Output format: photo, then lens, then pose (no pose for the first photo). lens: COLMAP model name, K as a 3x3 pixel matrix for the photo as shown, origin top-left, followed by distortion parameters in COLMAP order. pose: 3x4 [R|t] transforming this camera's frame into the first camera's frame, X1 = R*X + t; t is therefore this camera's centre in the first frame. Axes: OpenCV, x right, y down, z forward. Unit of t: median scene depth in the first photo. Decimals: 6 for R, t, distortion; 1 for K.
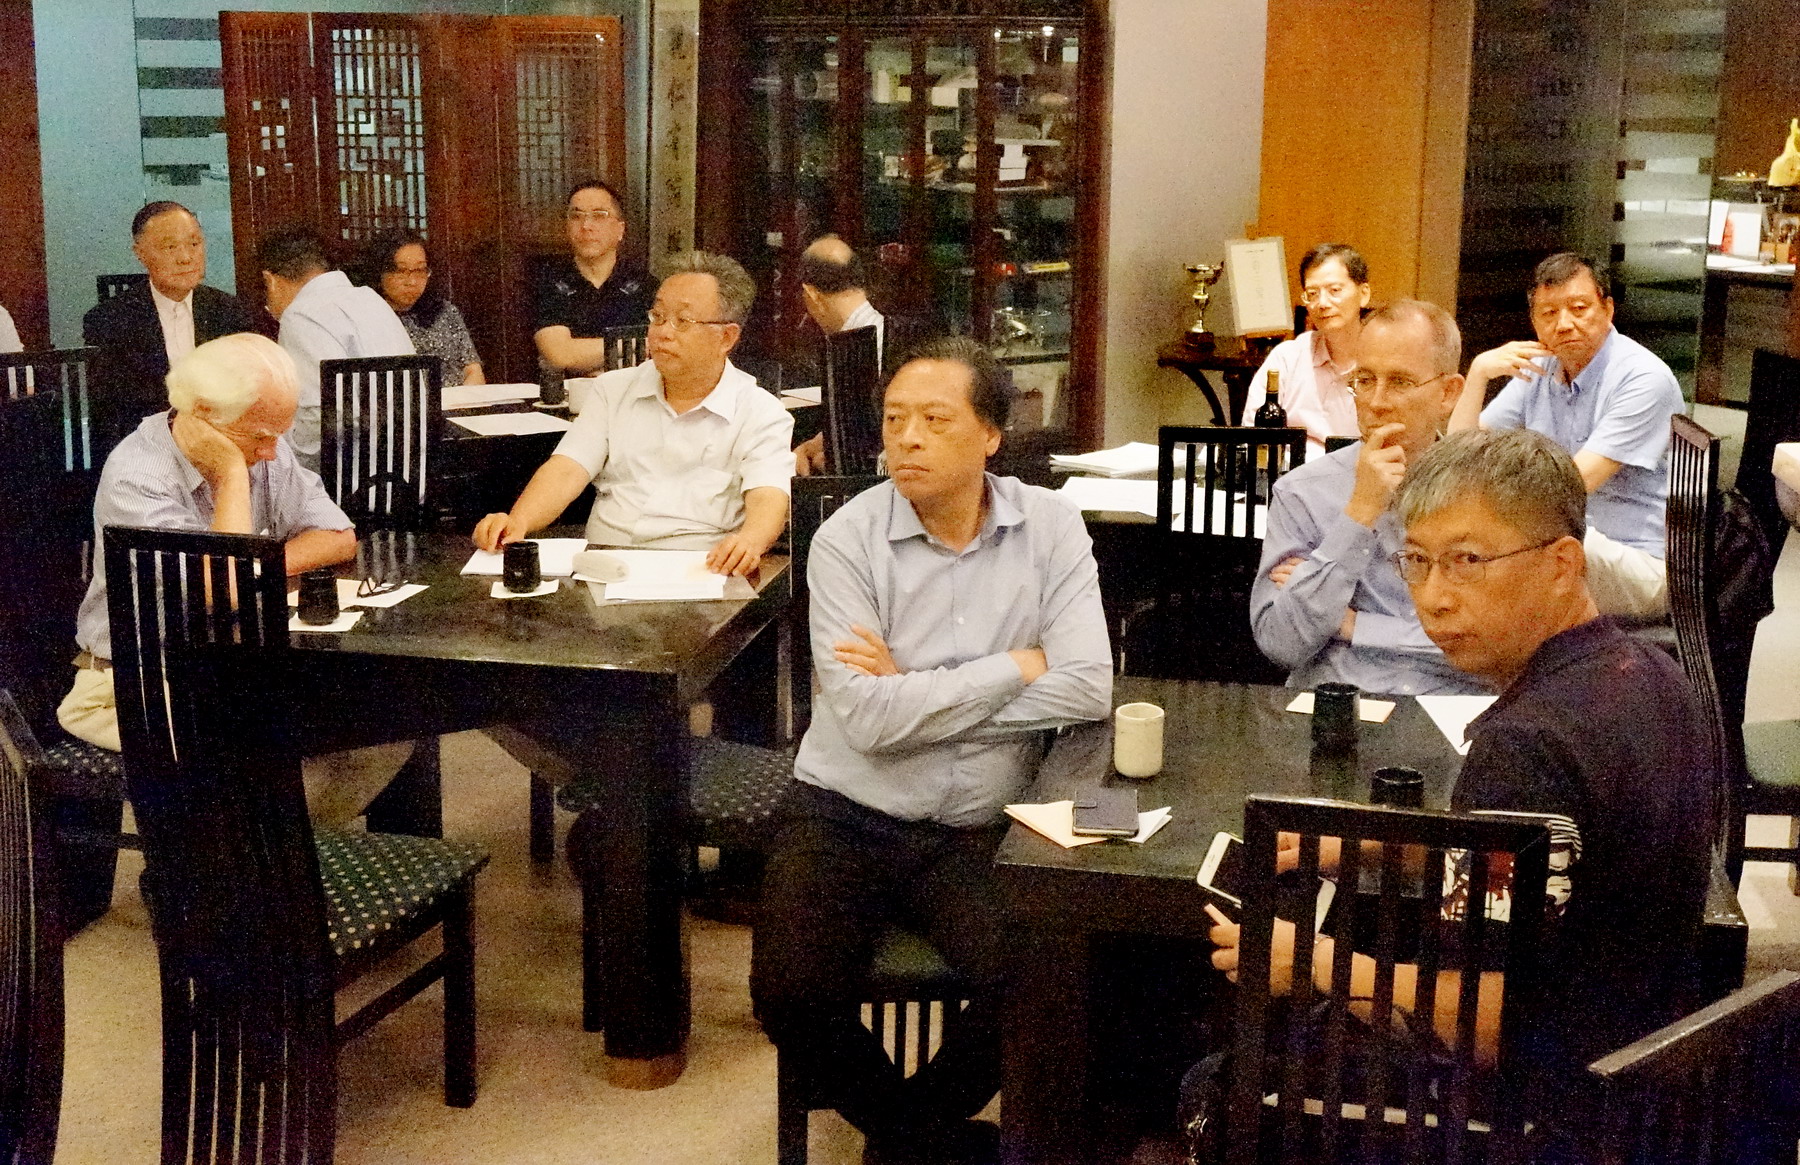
lens RADIAL K [[2241.0, 0, 898.5], [0, 2241.0, 575.8], [0, 0, 1]] dist [0.022208, 0.000000]
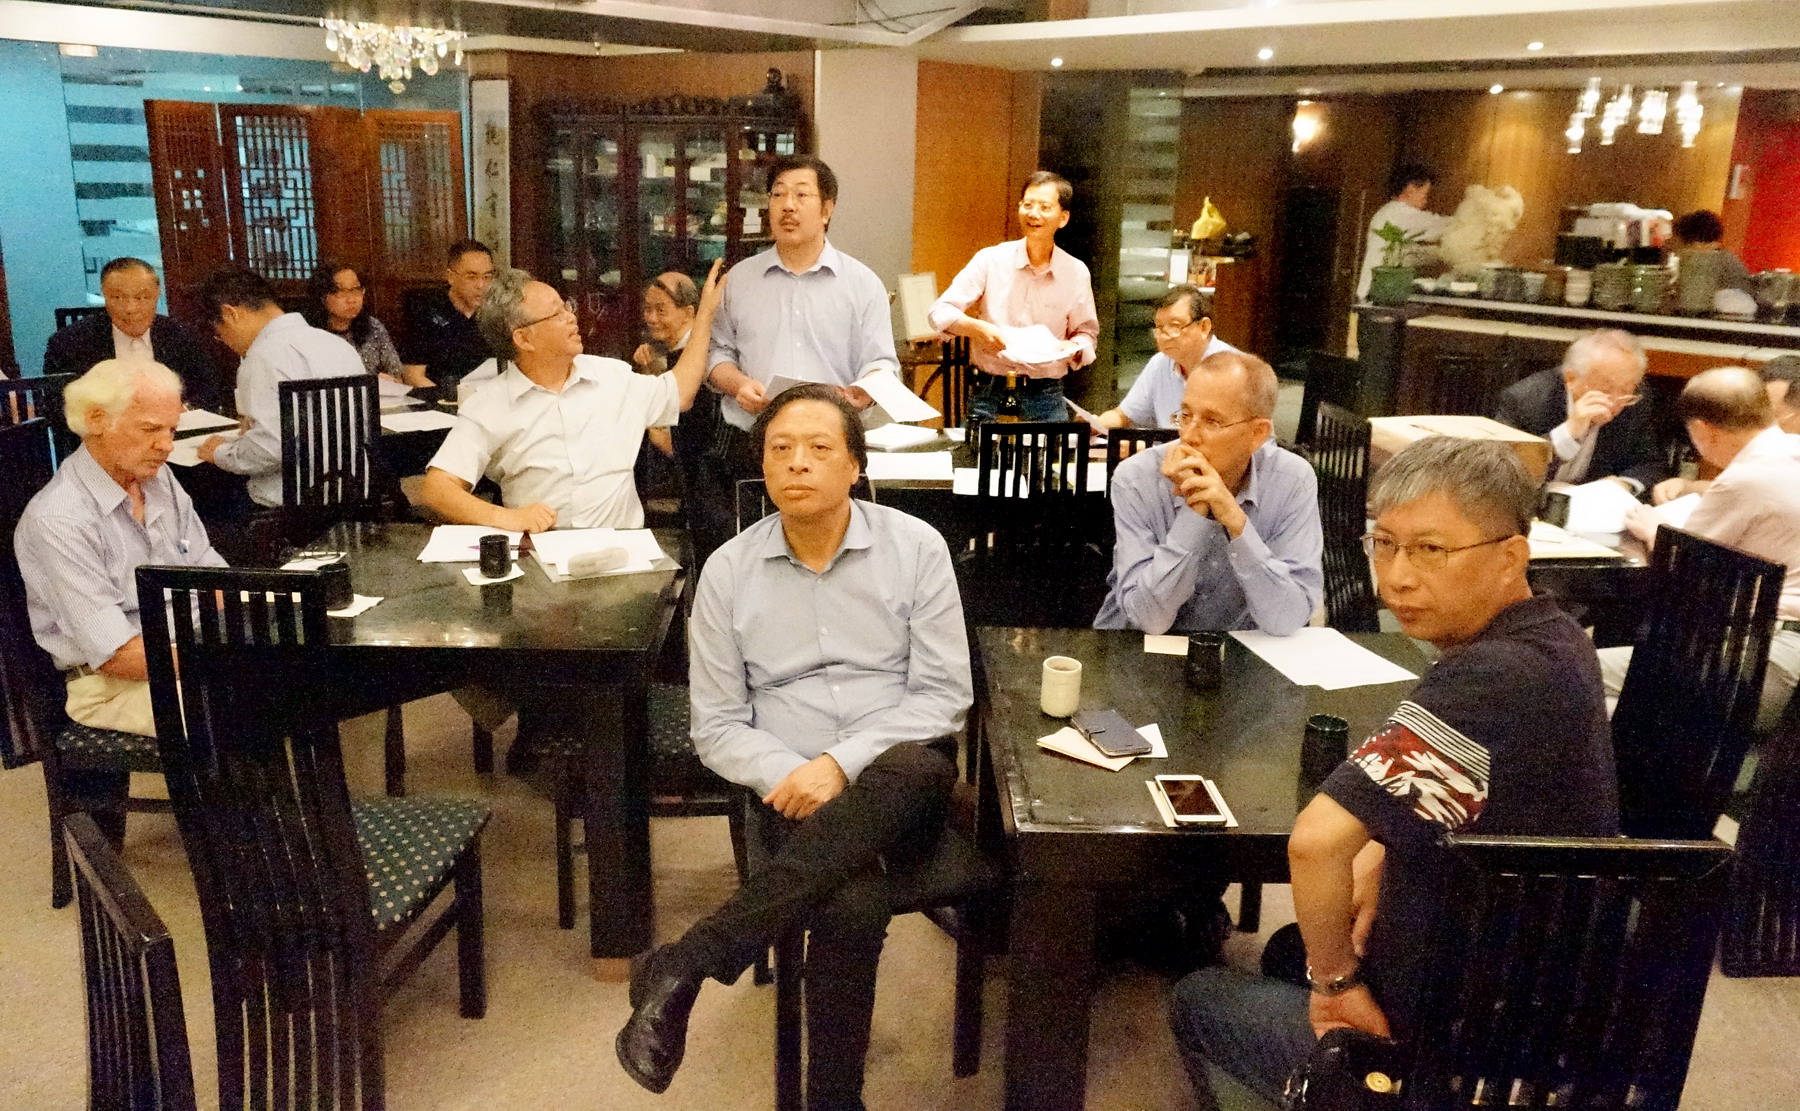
lens RADIAL K [[1420.0, 0, 939.1], [0, 1420.0, 548.9], [0, 0, 1]] dist [-0.004738, 0.006151]
pose [[0.974468, -0.047099, 0.219530, -0.045142], [0.037513, 0.998160, 0.047632, -0.015619], [-0.221369, -0.038180, 0.974442, 0.093479]]
